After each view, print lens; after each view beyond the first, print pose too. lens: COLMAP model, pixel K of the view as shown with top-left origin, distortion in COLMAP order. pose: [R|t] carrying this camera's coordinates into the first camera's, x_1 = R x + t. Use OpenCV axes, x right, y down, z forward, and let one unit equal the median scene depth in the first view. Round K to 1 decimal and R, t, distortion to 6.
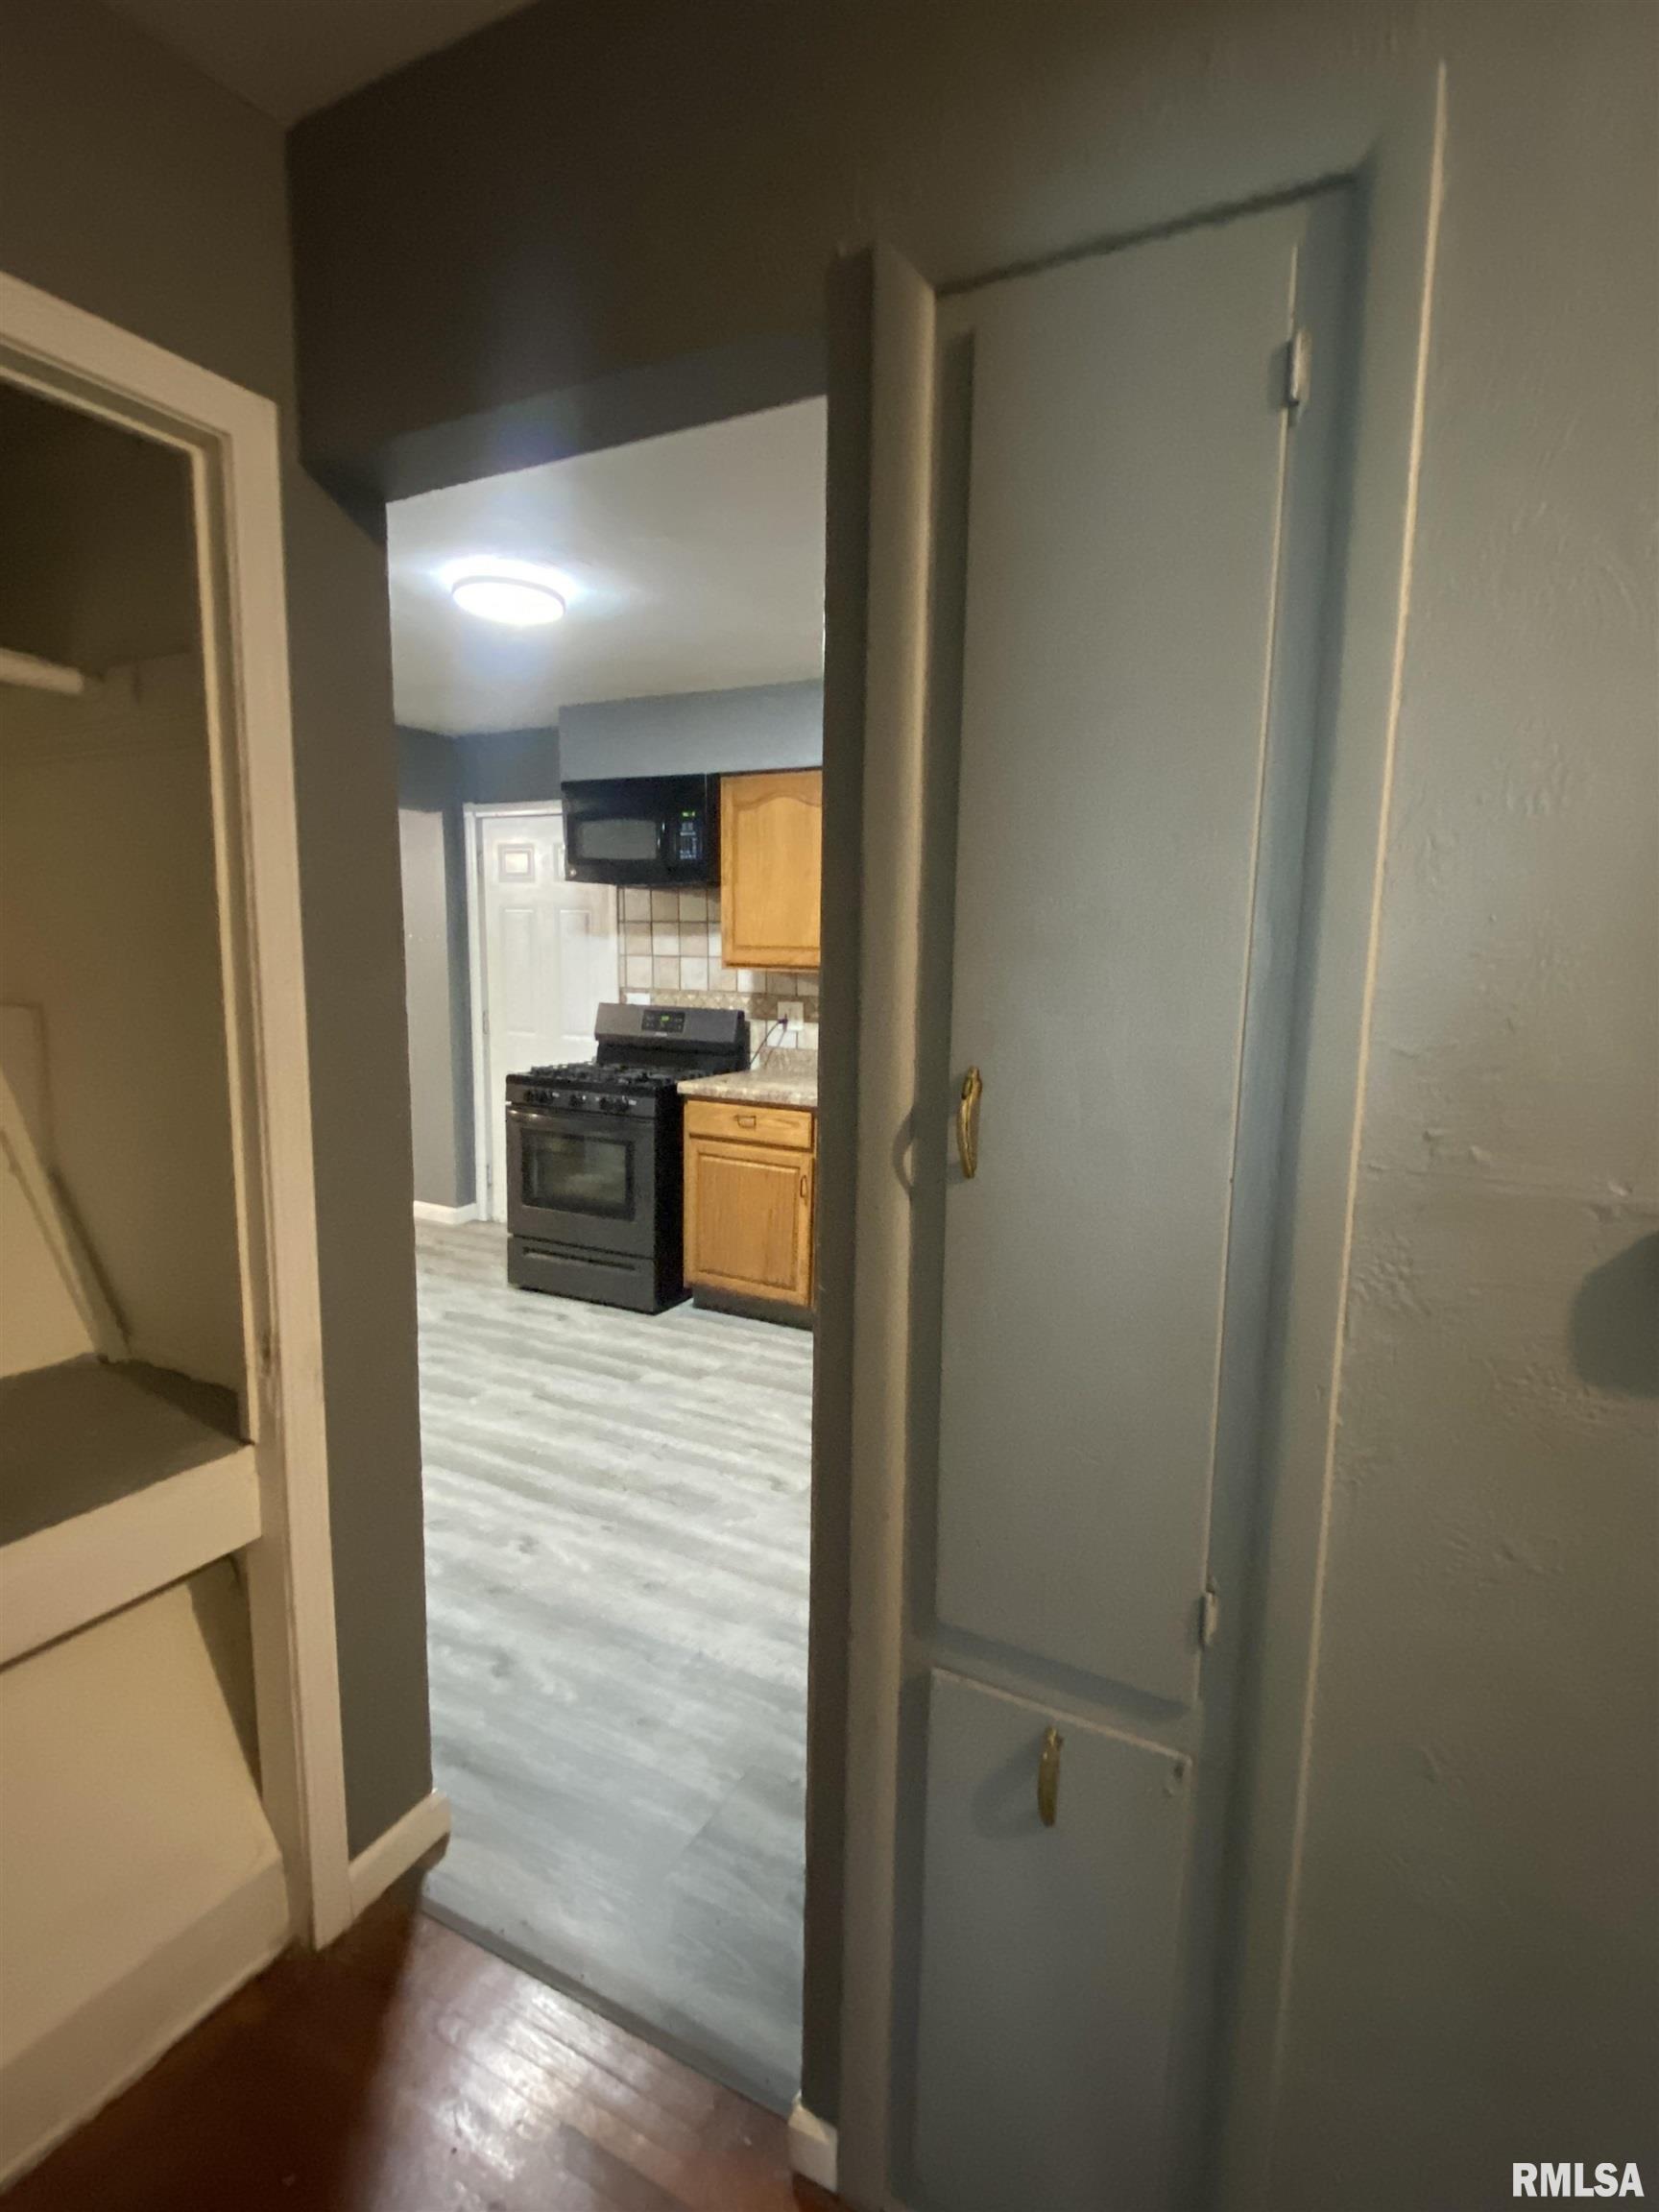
lens RADIAL K [[1072.7, 0, 853.6], [0, 1072.7, 1093.8], [0, 0, 1]] dist [-0.005120, -0.006233]
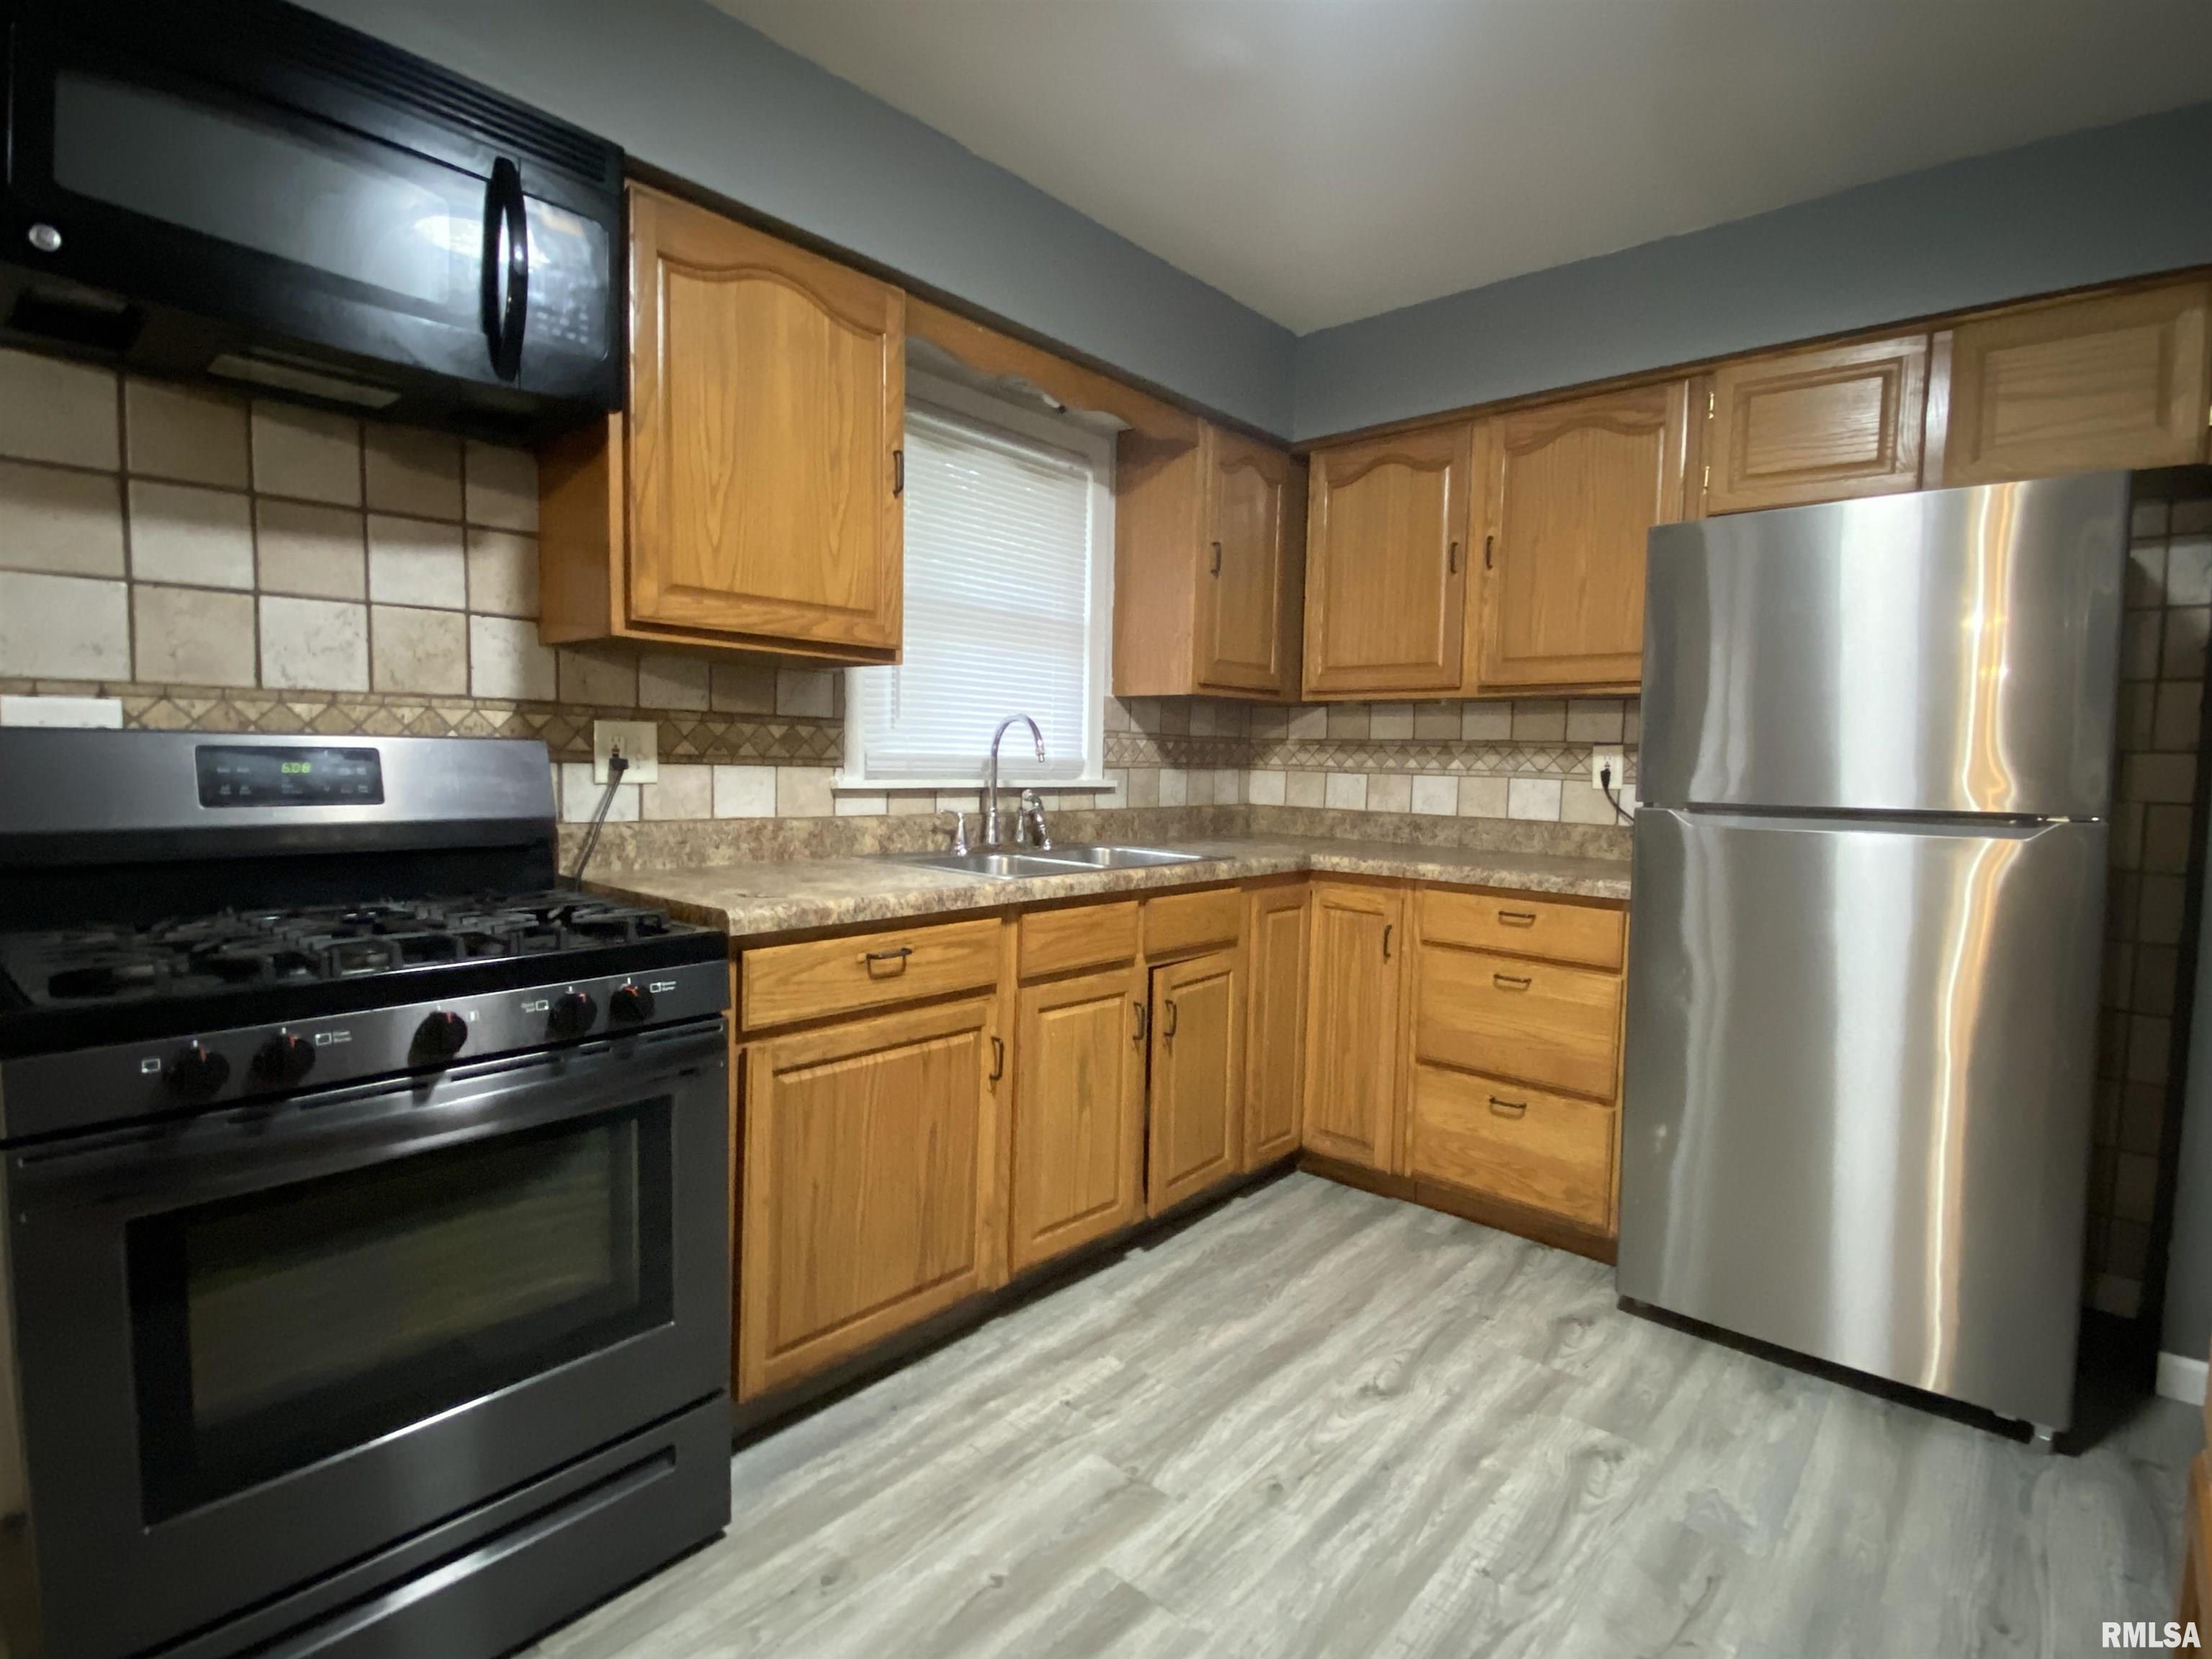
lens RADIAL K [[1072.7, 0, 1113.6], [0, 1072.7, 828.0], [0, 0, 1]] dist [-0.005120, -0.006233]
pose [[0.253869, -0.078517, 0.964046, -0.581827], [0.115741, 0.992004, 0.050315, -0.050446], [-0.960289, 0.098806, 0.260927, 0.875573]]
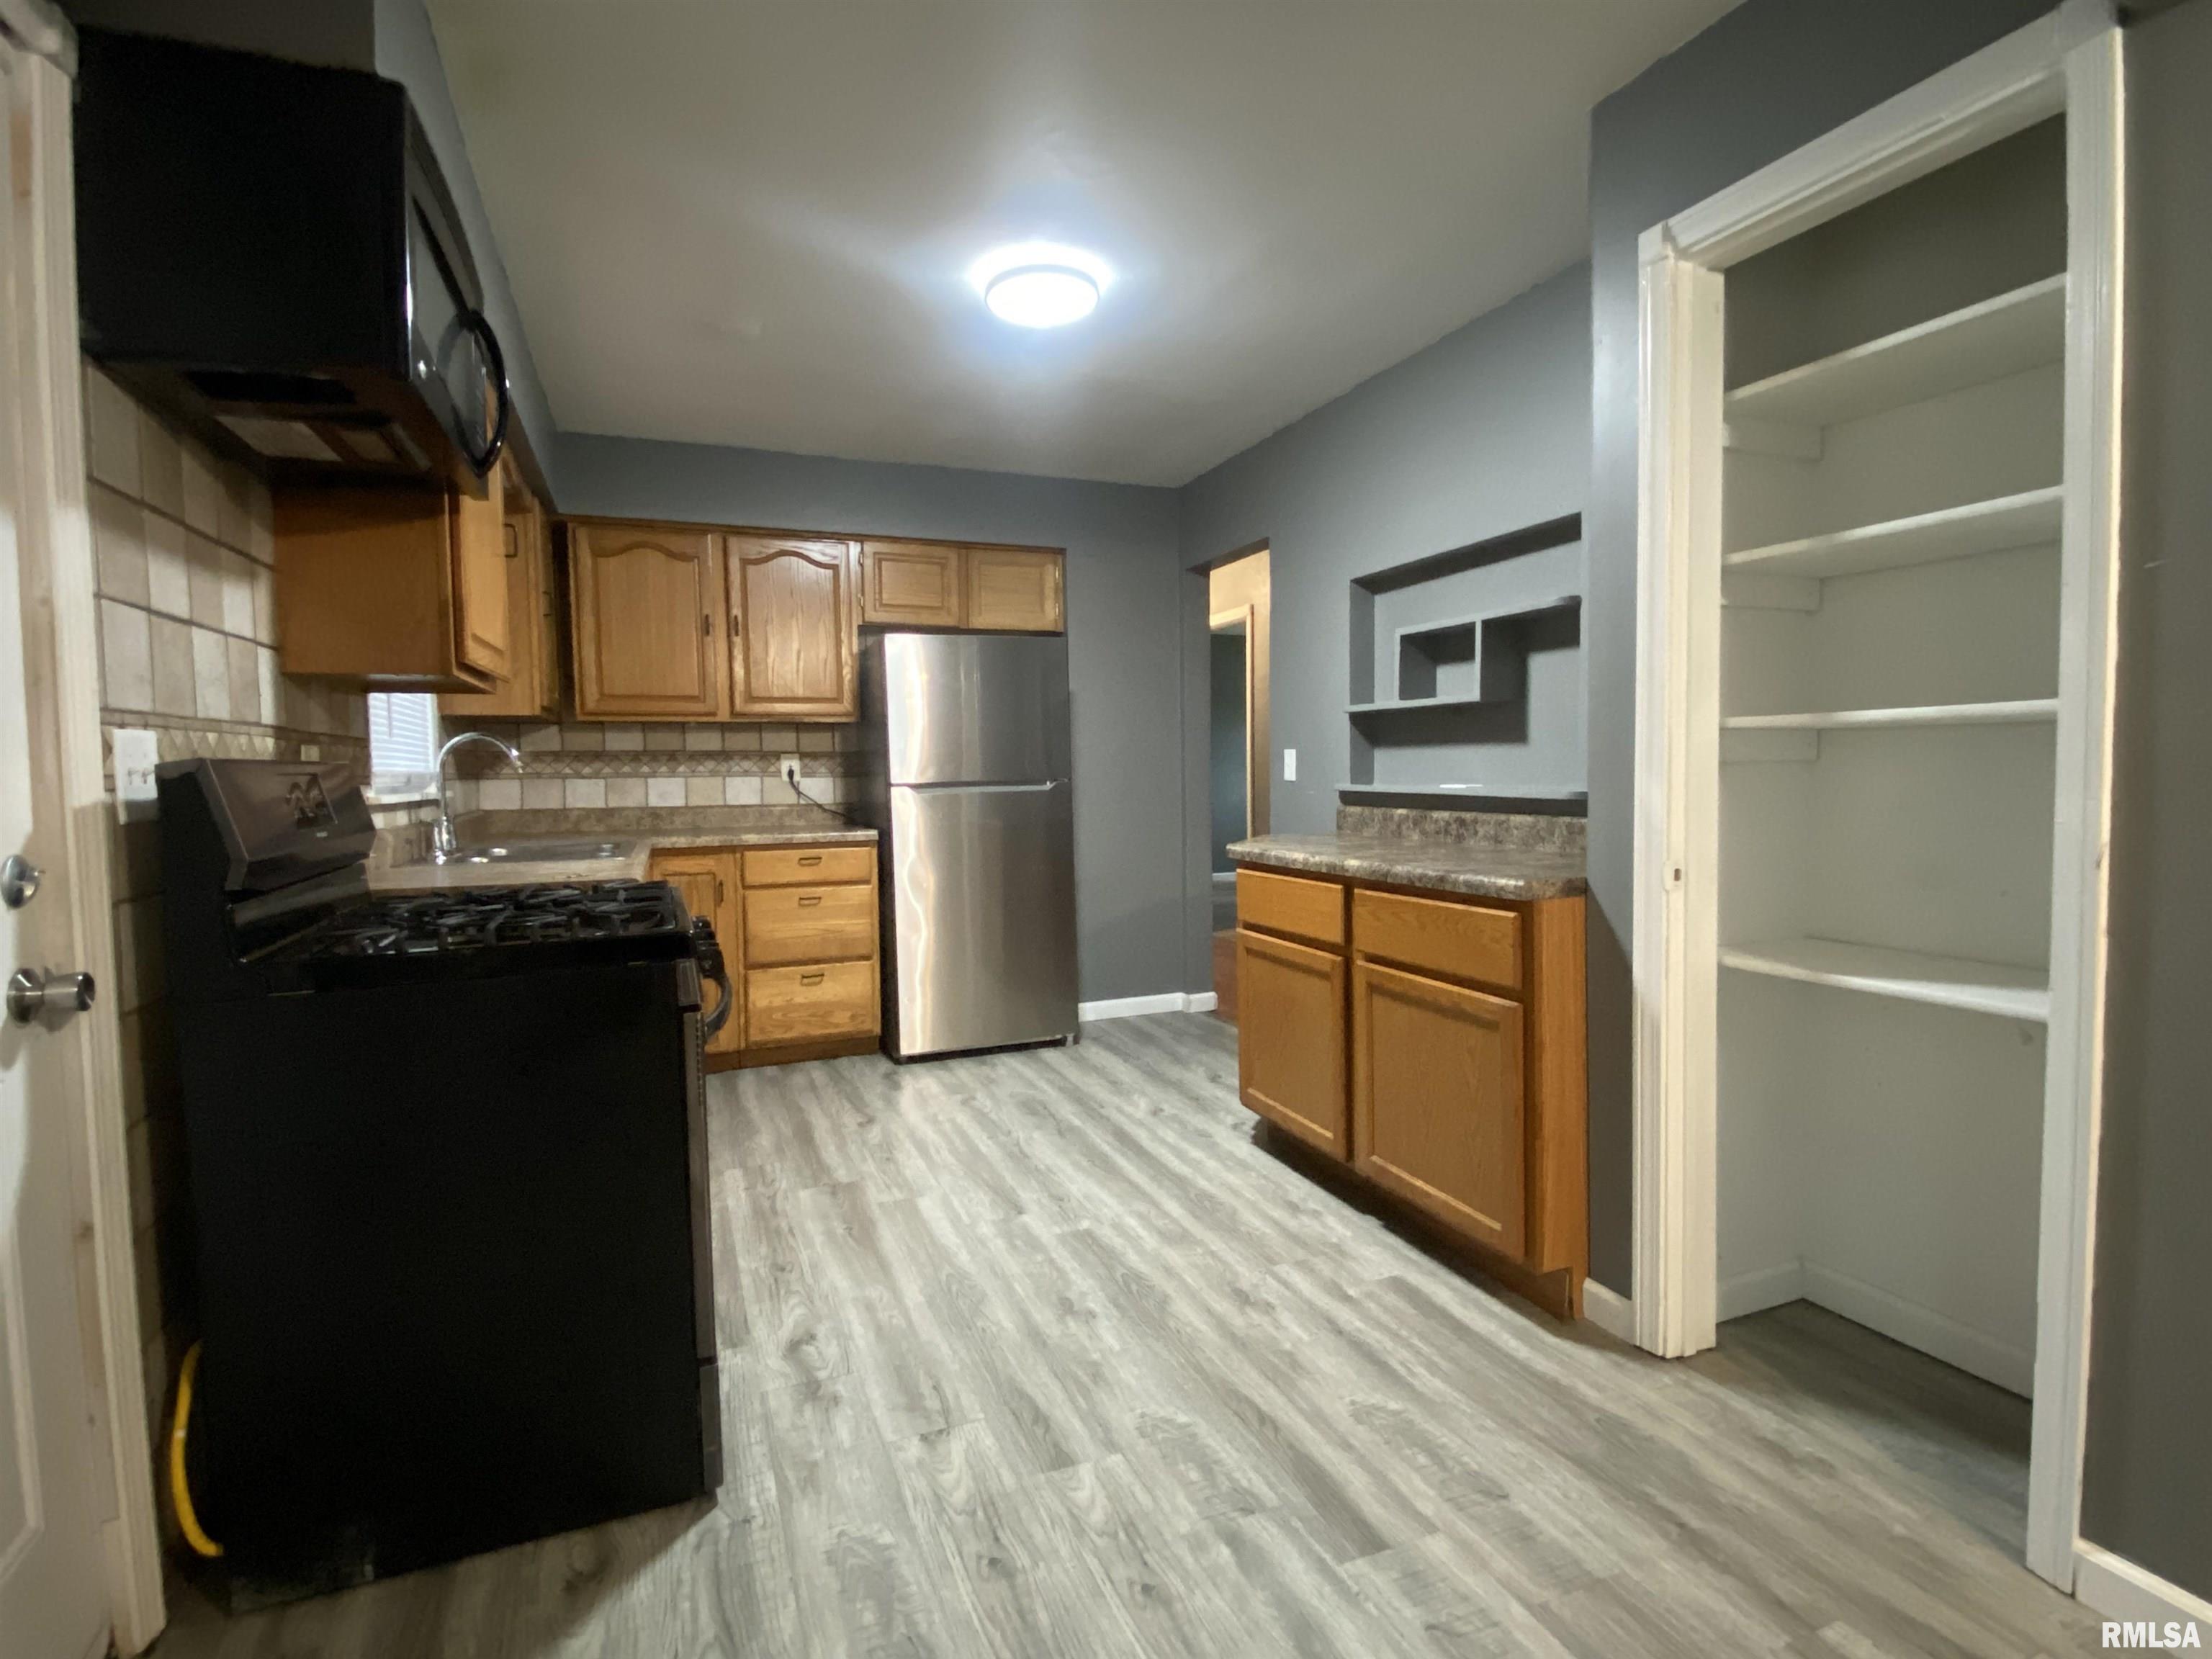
lens RADIAL K [[1072.7, 0, 1122.6], [0, 1072.7, 818.2], [0, 0, 1]] dist [-0.005120, -0.006233]
pose [[-0.762748, -0.042800, 0.645277, -0.831481], [0.083951, 0.982811, 0.164422, -0.130714], [-0.641223, 0.179584, -0.746045, 1.445121]]
